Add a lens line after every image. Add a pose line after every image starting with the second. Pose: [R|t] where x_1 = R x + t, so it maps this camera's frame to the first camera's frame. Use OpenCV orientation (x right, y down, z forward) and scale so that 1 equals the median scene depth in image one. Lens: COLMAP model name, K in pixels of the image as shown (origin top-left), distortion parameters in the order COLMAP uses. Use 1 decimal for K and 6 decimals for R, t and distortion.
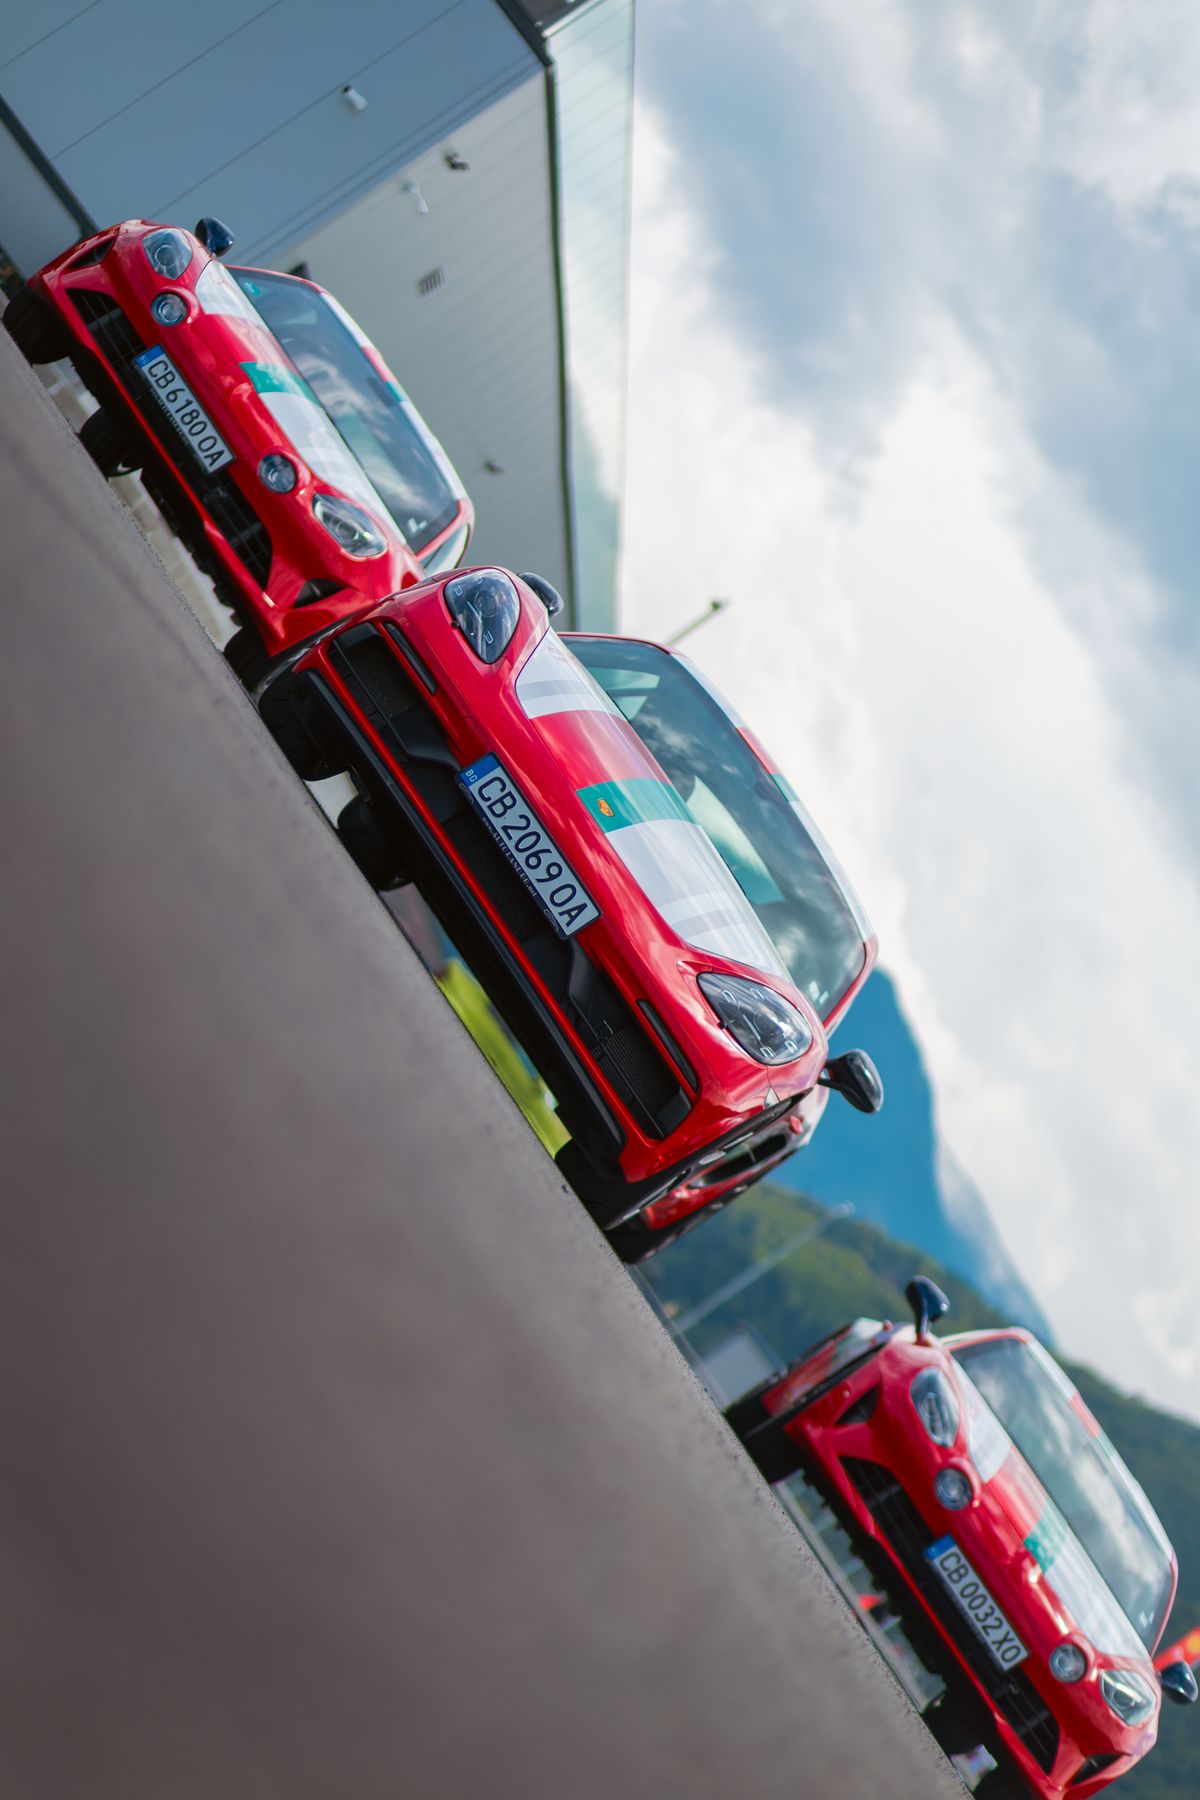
lens RADIAL K [[4233.9, 0, 600.0], [0, 4233.9, 900.0], [0, 0, 1]] dist [0.026440, -0.013769]
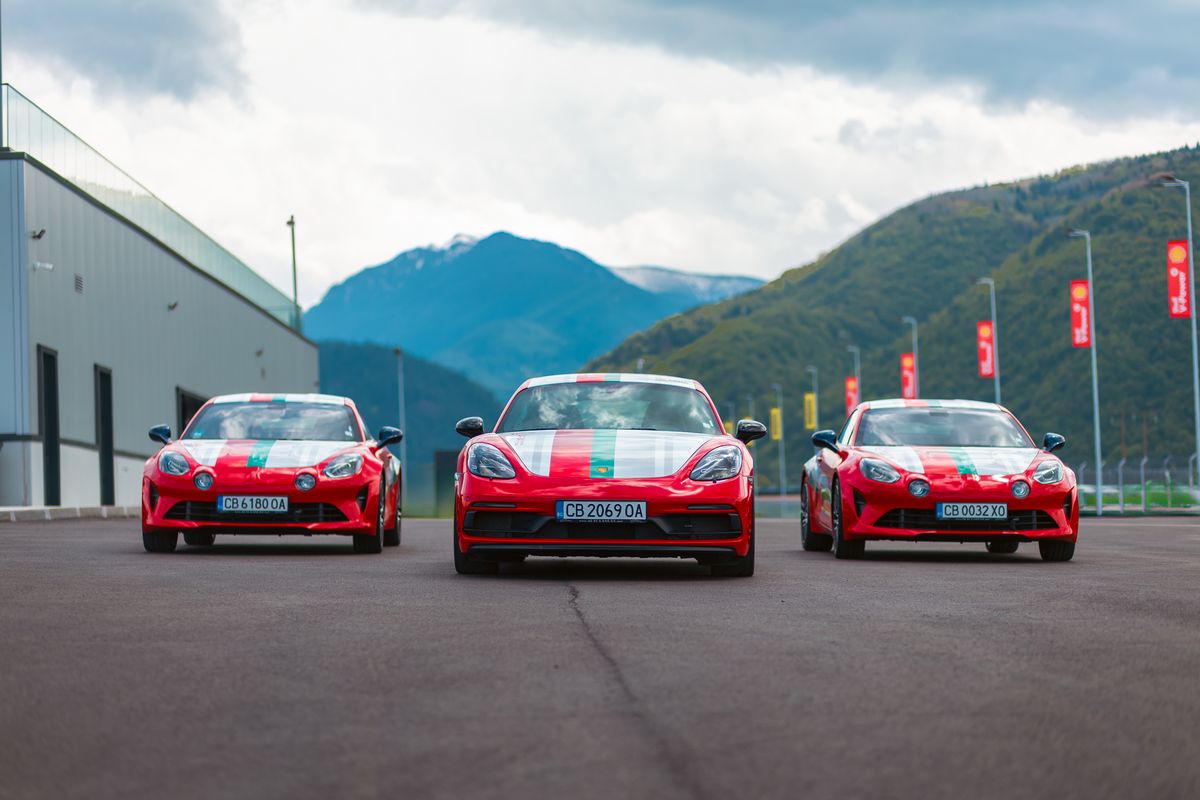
lens RADIAL K [[2822.6, 0, 600.0], [0, 2822.6, 400.0], [0, 0, 1]] dist [0.026440, -0.013769]
pose [[0.561082, -0.826830, 0.039233, -0.019417], [0.822886, 0.562287, 0.081803, -0.117861], [-0.089697, -0.013614, 0.995876, -0.319218]]
